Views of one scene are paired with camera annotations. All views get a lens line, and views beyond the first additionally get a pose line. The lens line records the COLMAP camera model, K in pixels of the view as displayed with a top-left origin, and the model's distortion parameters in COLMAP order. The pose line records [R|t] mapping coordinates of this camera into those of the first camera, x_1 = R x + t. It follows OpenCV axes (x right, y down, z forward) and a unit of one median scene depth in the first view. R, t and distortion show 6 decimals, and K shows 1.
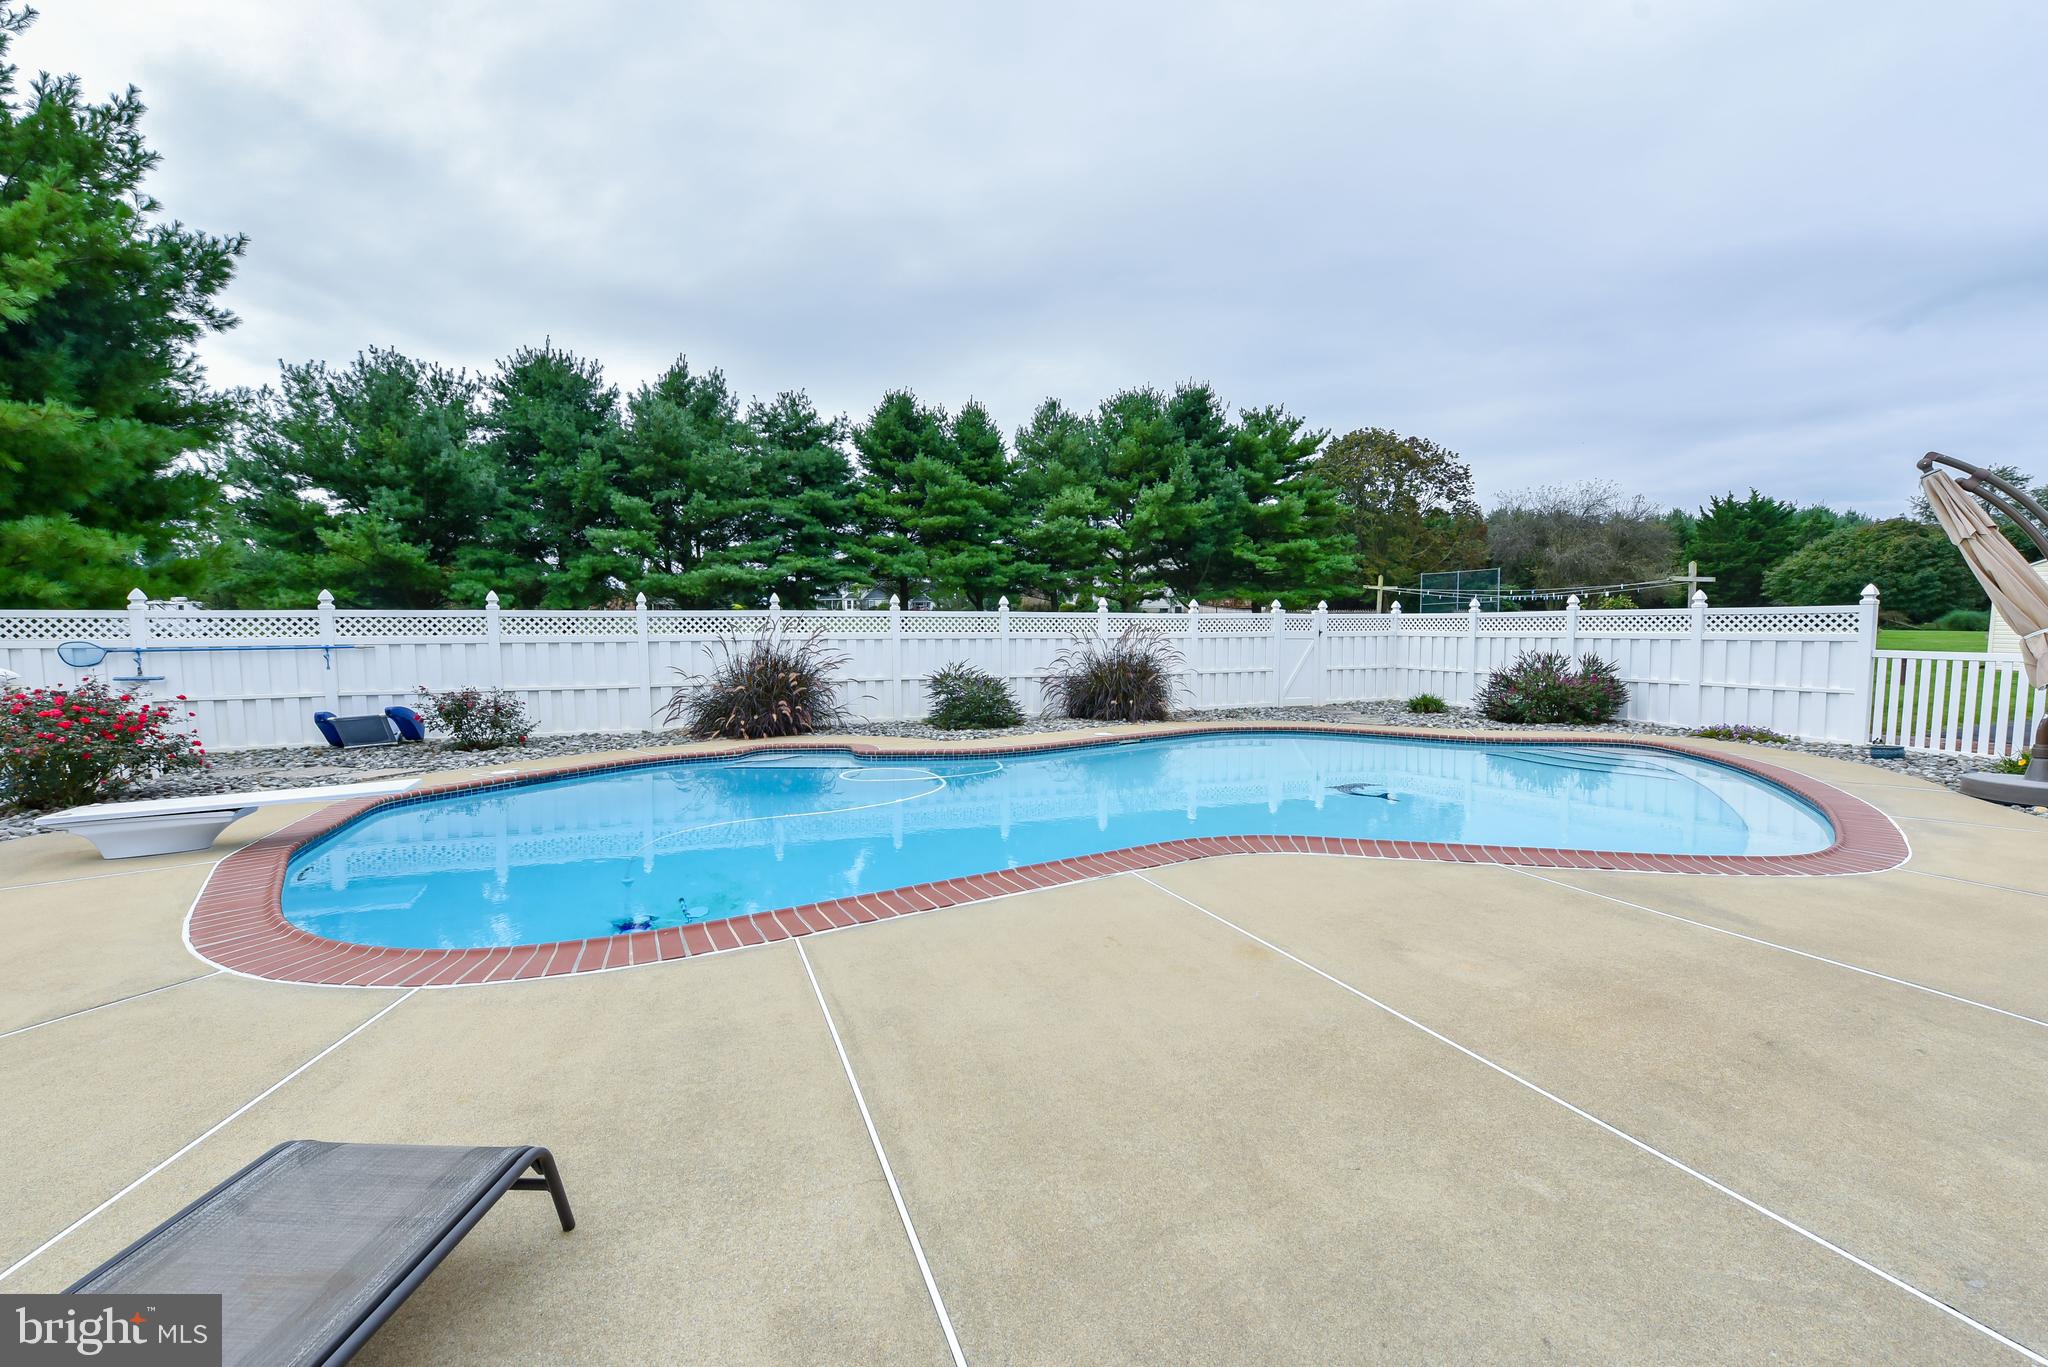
lens RADIAL K [[815.9, 0, 1033.2], [0, 815.9, 664.6], [0, 0, 1]] dist [0.000045, 0.000436]
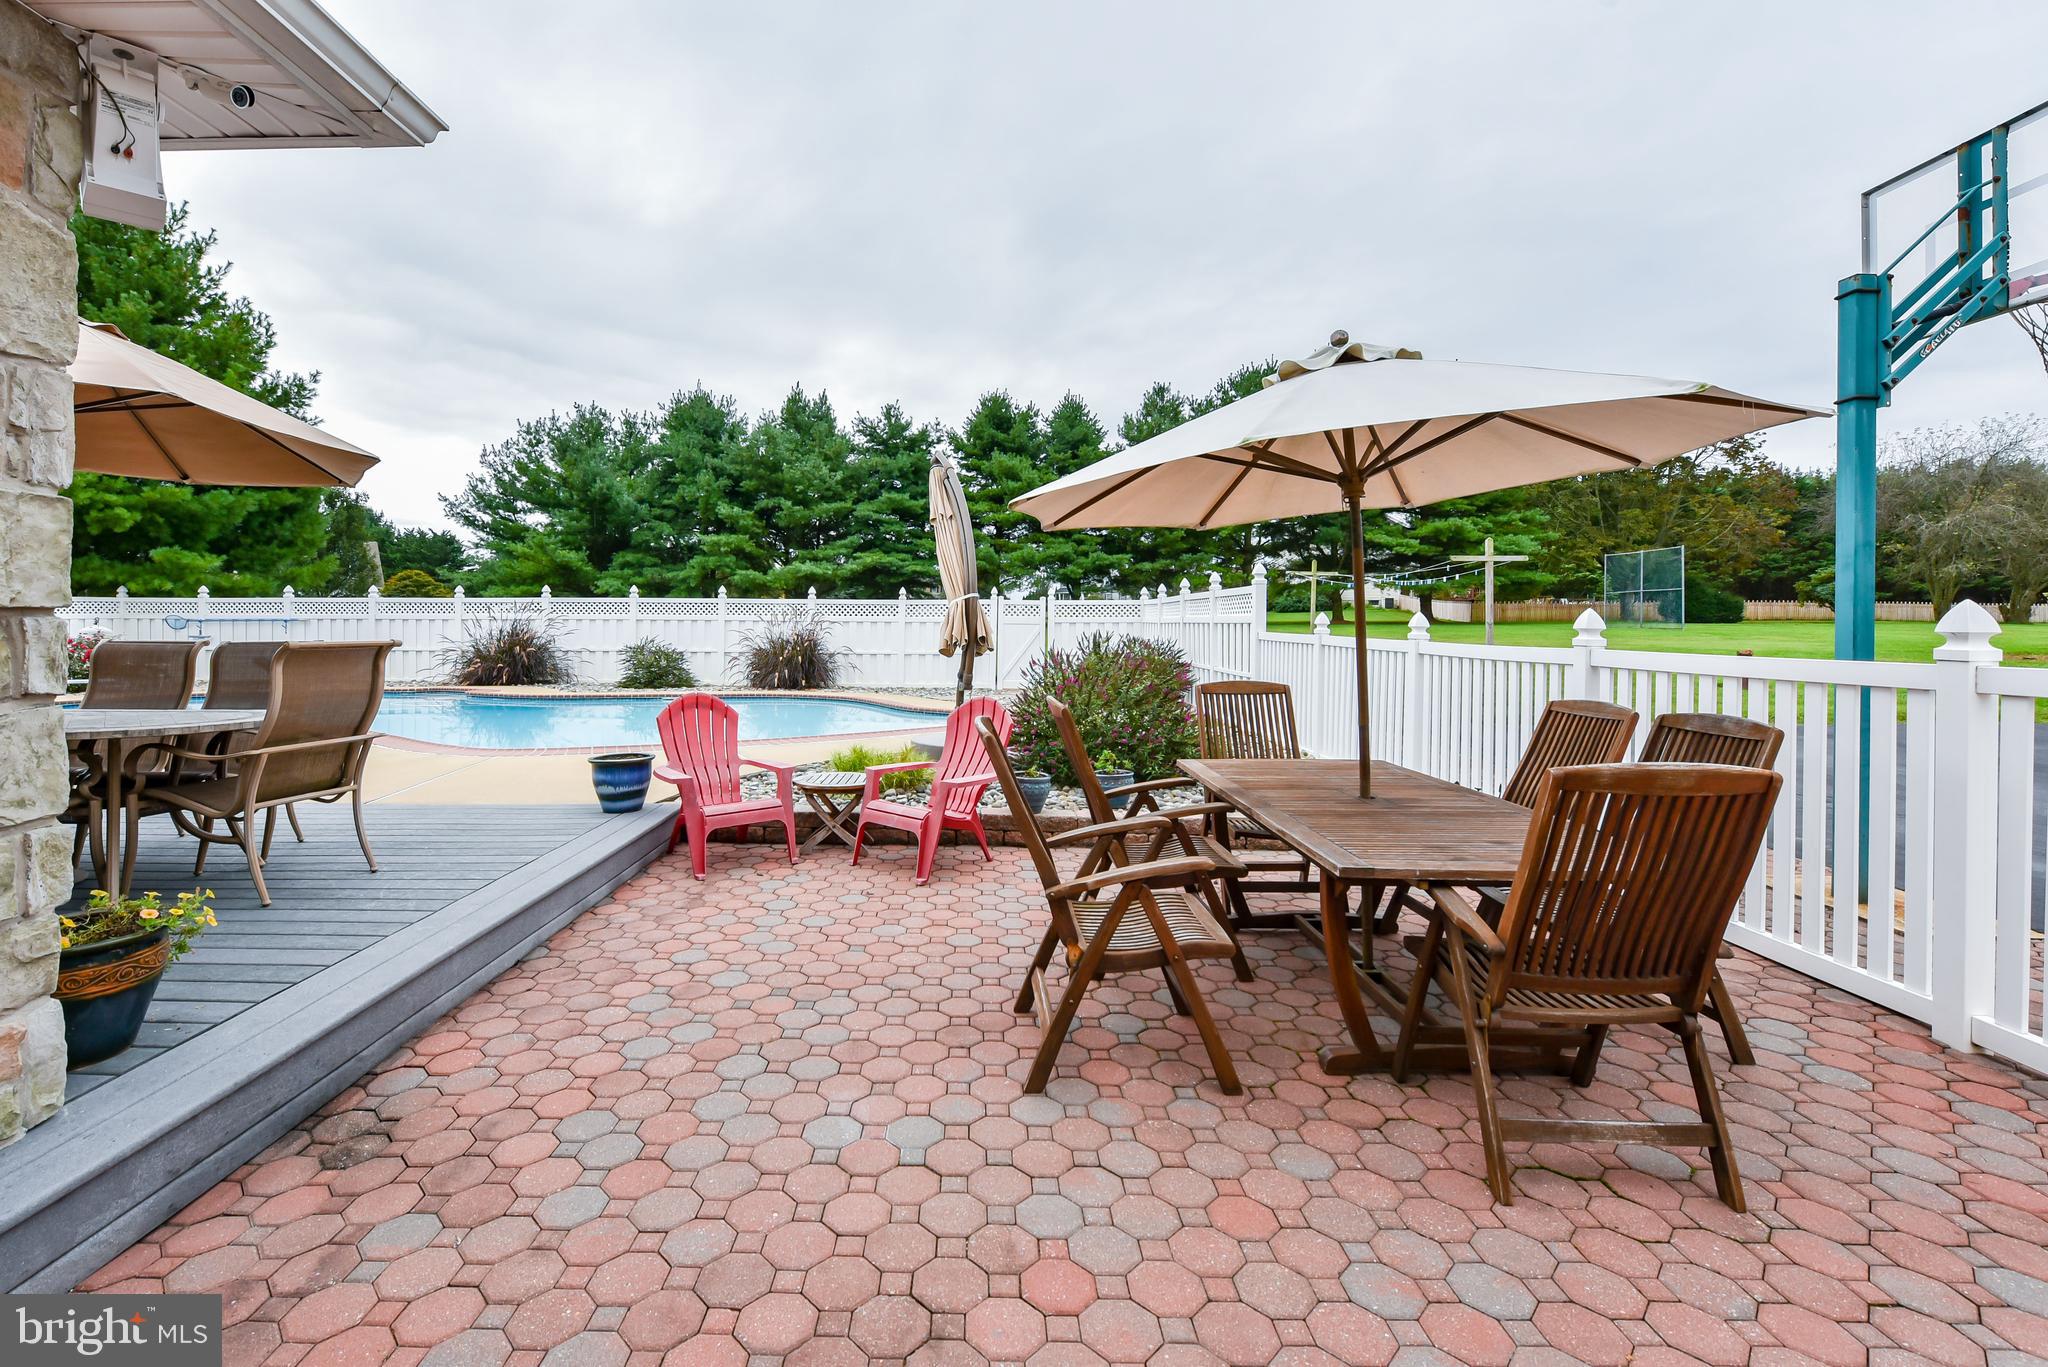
lens RADIAL K [[847.5, 0, 971.7], [0, 847.5, 647.9], [0, 0, 1]] dist [0.000363, 0.000071]
pose [[0.917283, 0.023779, -0.397526, 0.337430], [-0.028512, 0.999575, -0.006000, 0.002042], [0.397215, 0.016838, 0.917571, -0.014239]]
